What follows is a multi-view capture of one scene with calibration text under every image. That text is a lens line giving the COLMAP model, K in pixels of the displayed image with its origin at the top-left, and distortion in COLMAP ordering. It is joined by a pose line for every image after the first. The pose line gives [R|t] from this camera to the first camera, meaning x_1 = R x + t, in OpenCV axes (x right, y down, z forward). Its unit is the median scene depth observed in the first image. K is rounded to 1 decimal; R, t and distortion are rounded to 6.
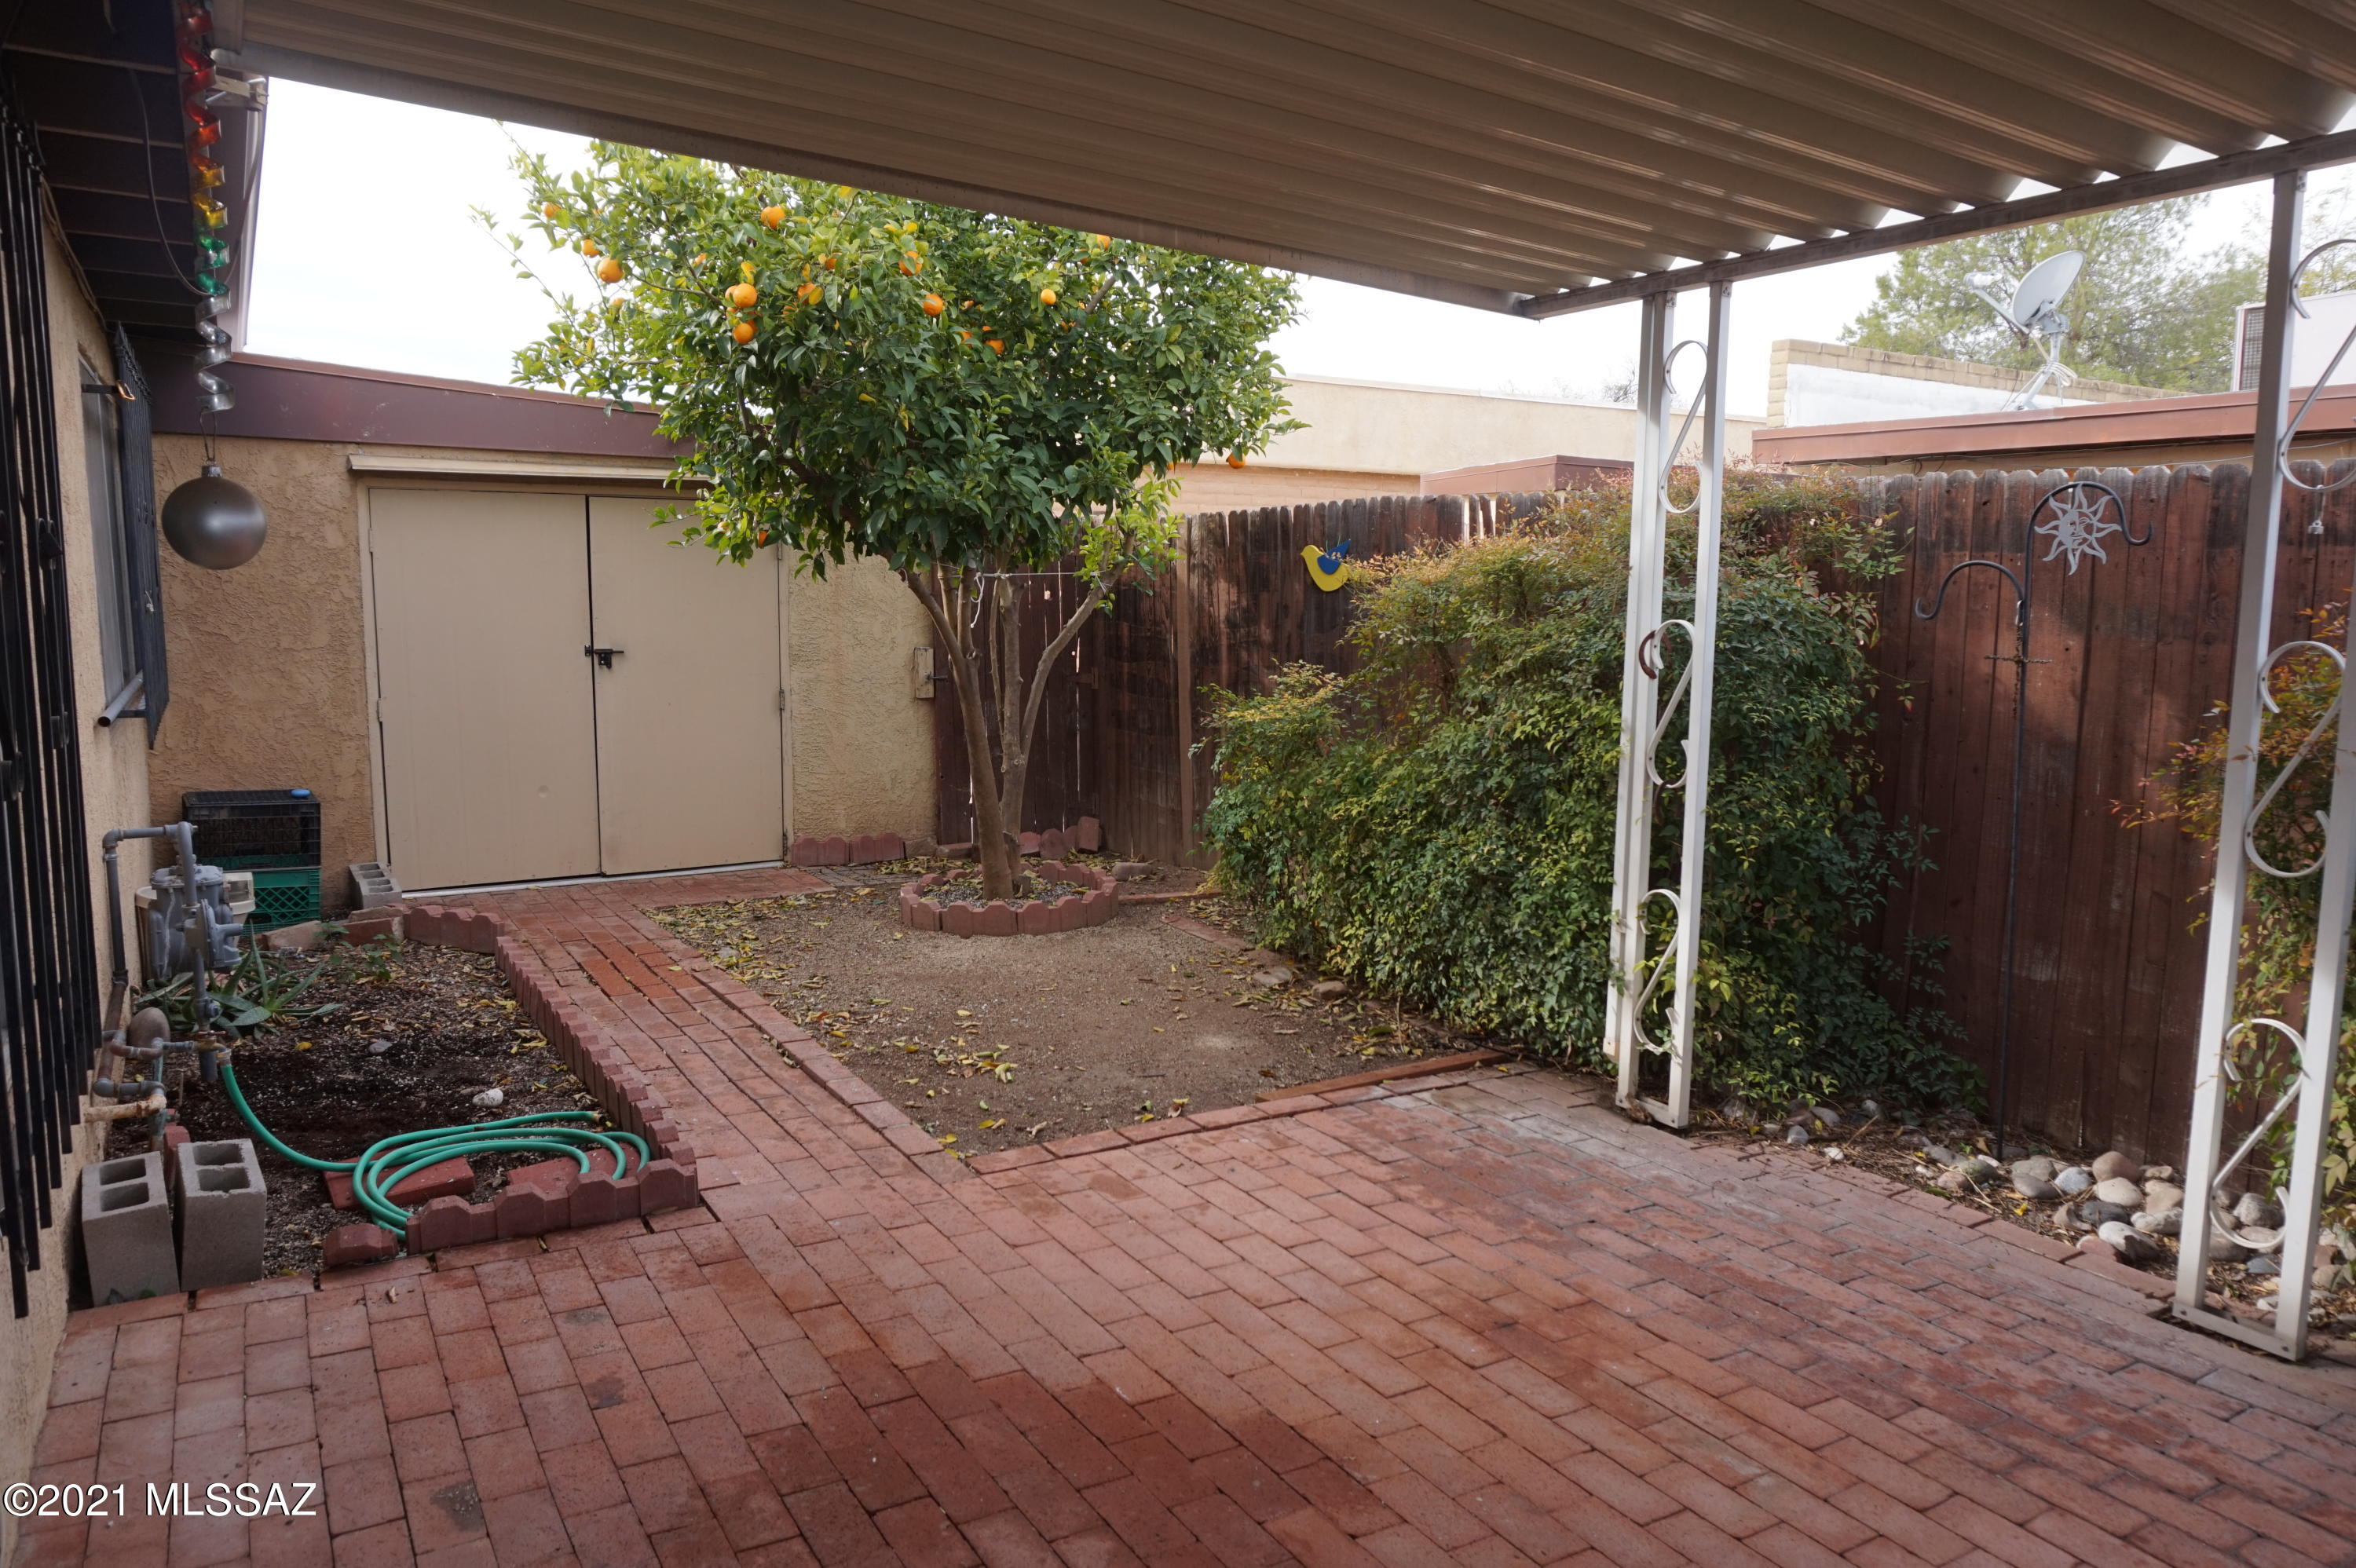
lens RADIAL K [[1599.7, 0, 1181.7], [0, 1599.7, 794.2], [0, 0, 1]] dist [-0.045387, 0.035839]
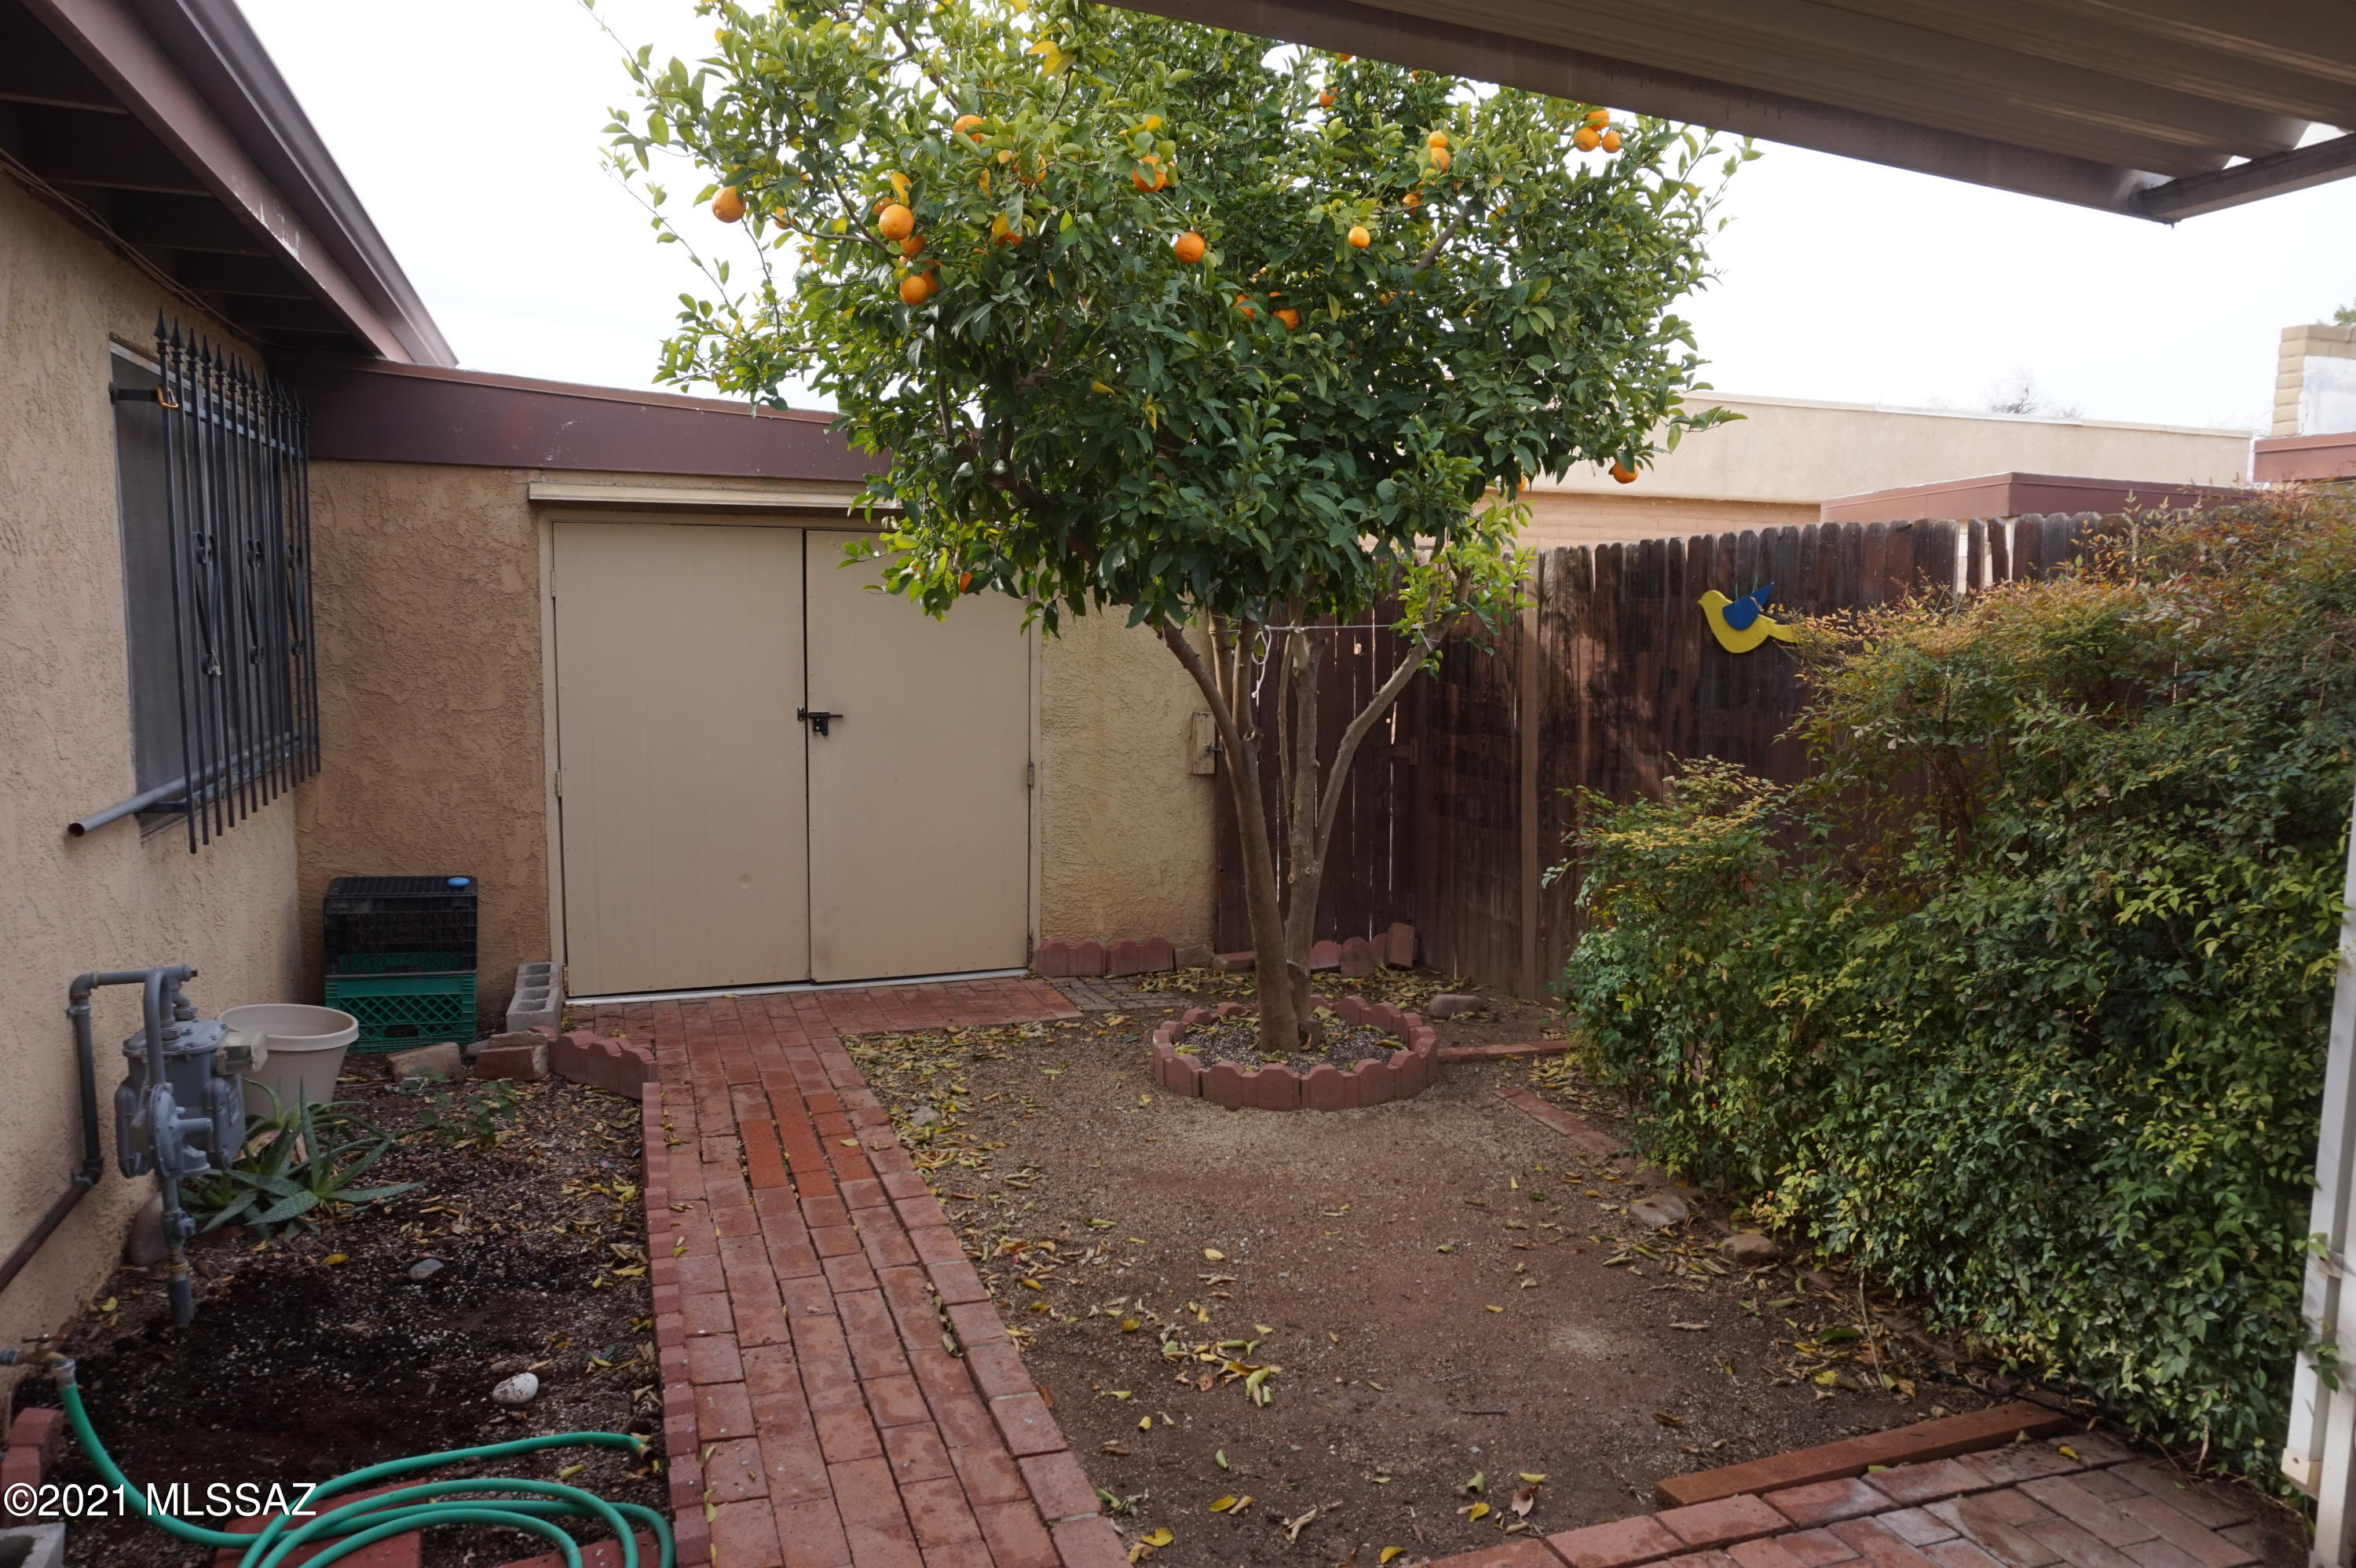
lens RADIAL K [[1599.7, 0, 1181.7], [0, 1599.7, 794.2], [0, 0, 1]] dist [-0.045387, 0.035839]
pose [[0.980266, 0.024159, -0.196201, -0.017173], [-0.028538, 0.999402, -0.019524, -0.052611], [0.195612, 0.024738, 0.980369, 0.305447]]
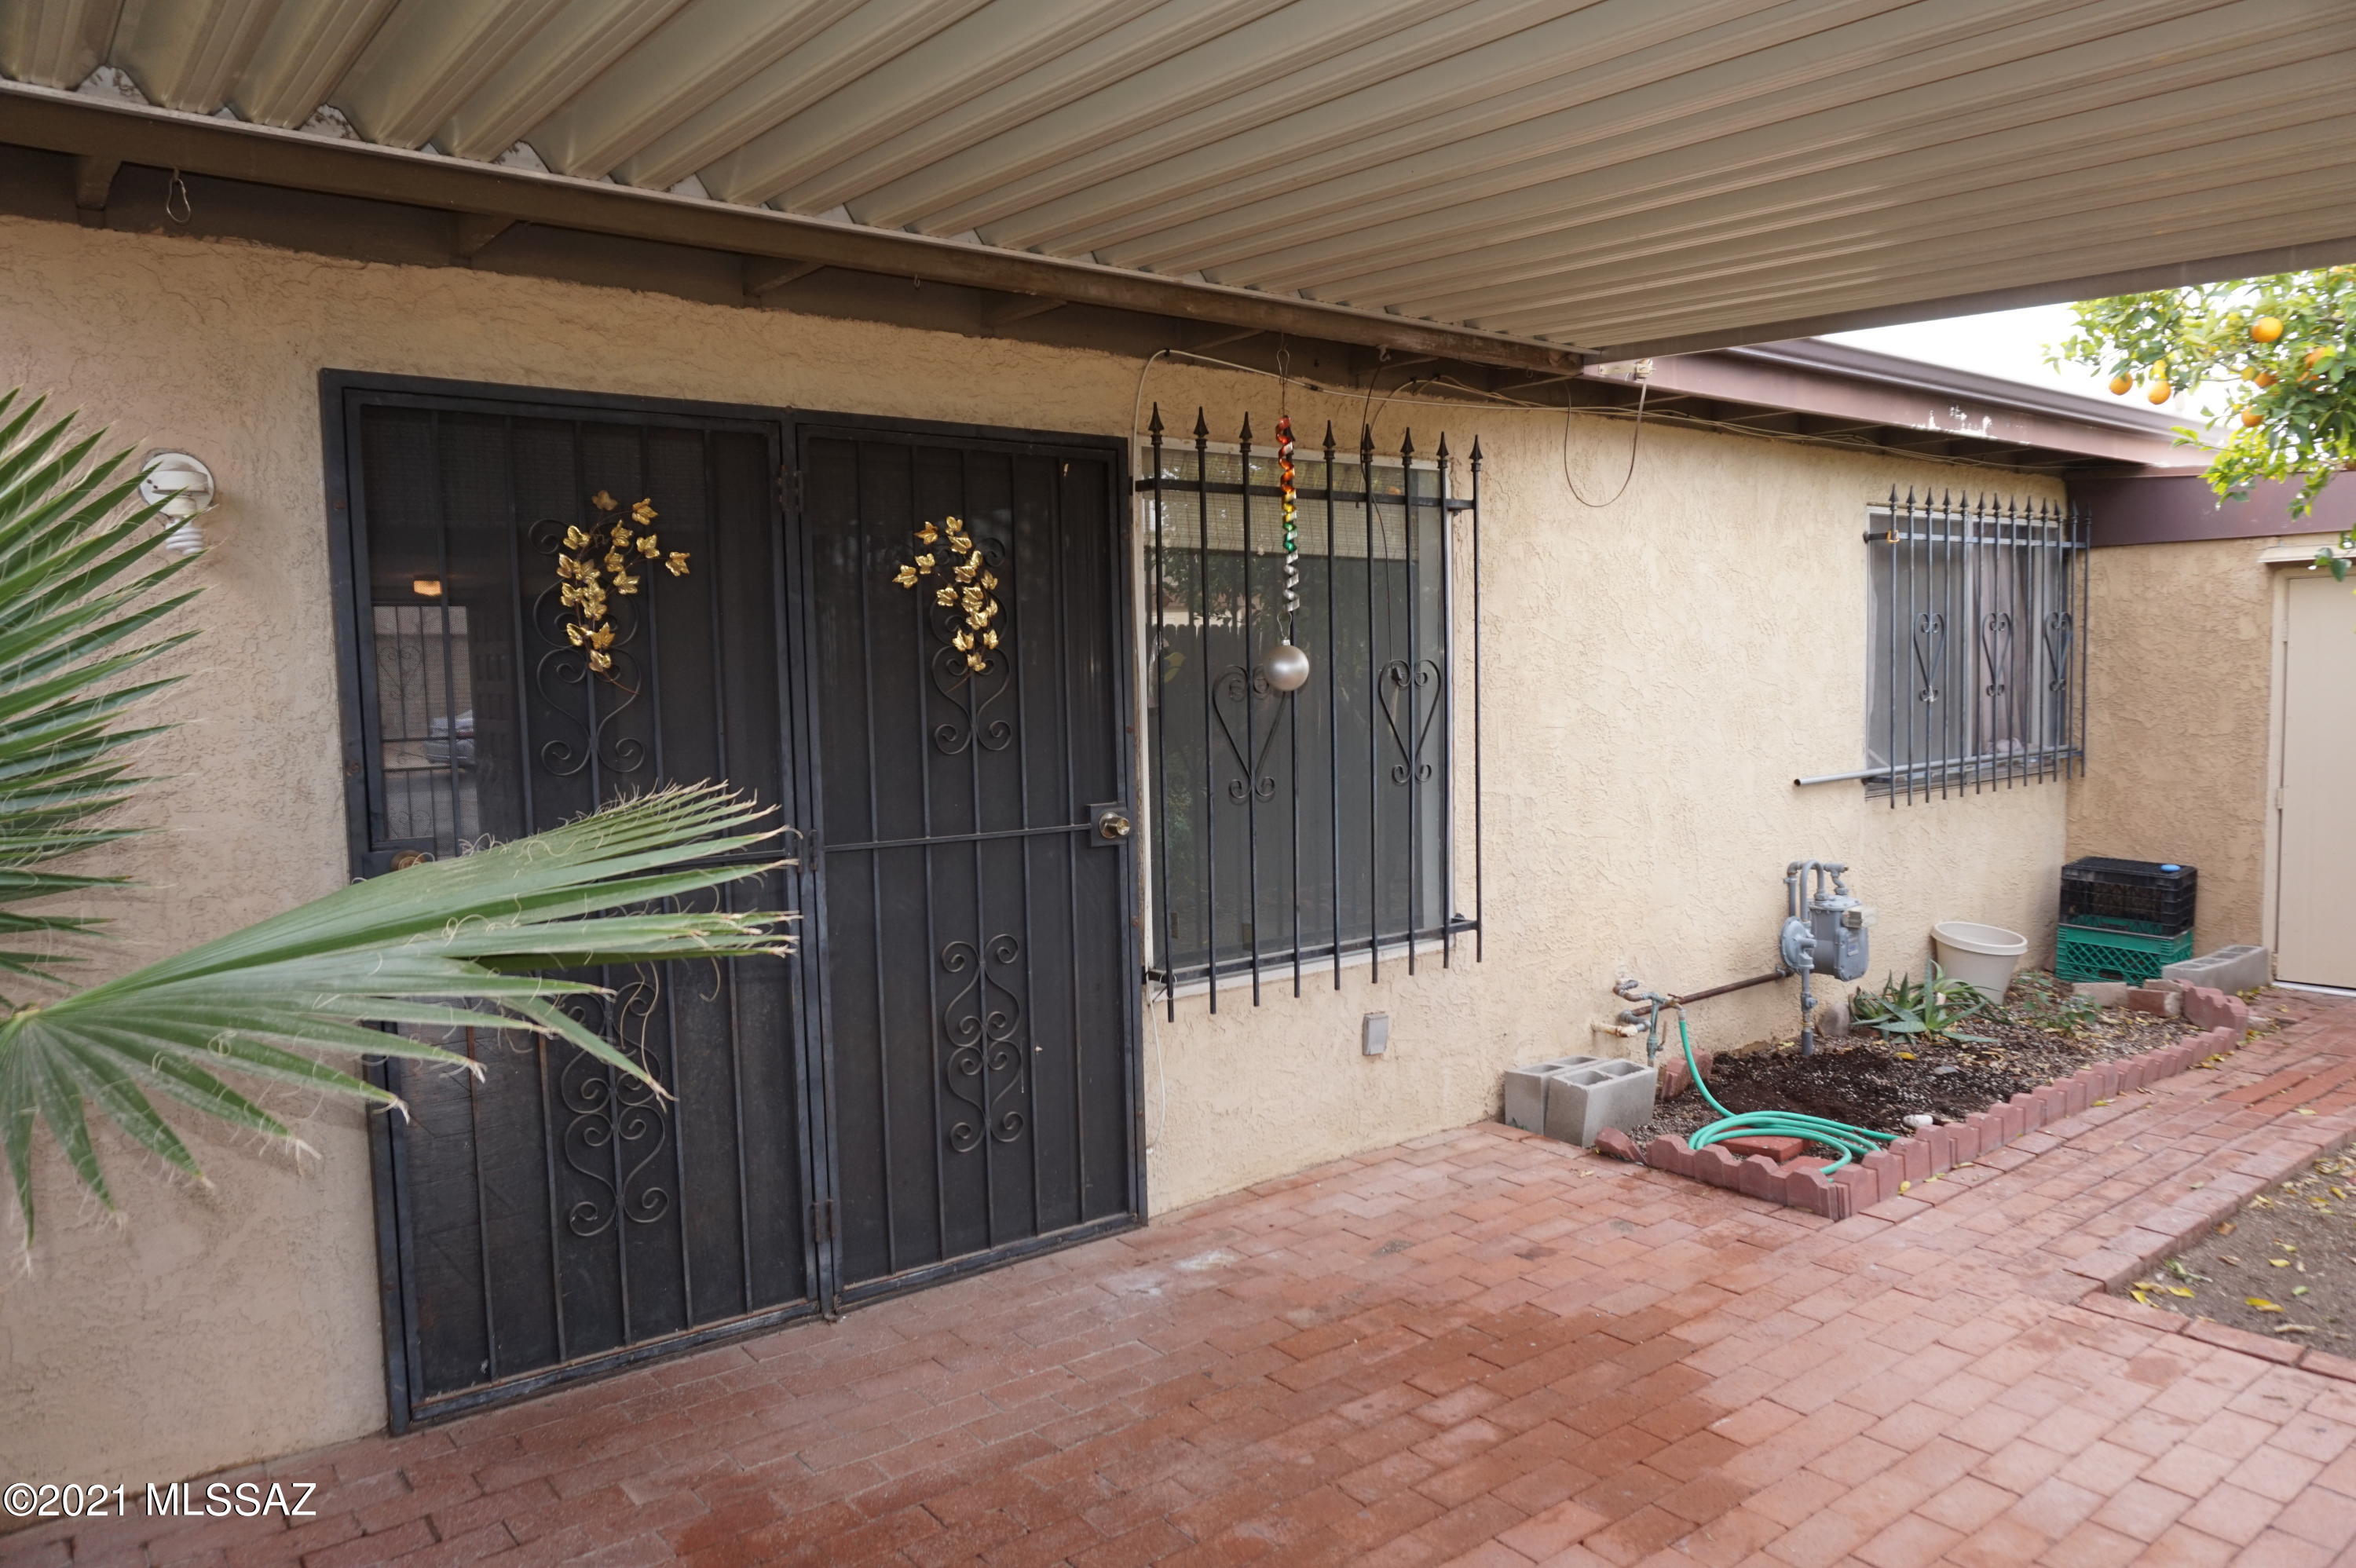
lens RADIAL K [[1599.7, 0, 1181.7], [0, 1599.7, 794.2], [0, 0, 1]] dist [-0.045387, 0.035839]
pose [[0.127065, 0.063379, -0.989867, 0.522946], [-0.109681, 0.992734, 0.049483, -0.037455], [0.985812, 0.102282, 0.133094, 0.235189]]
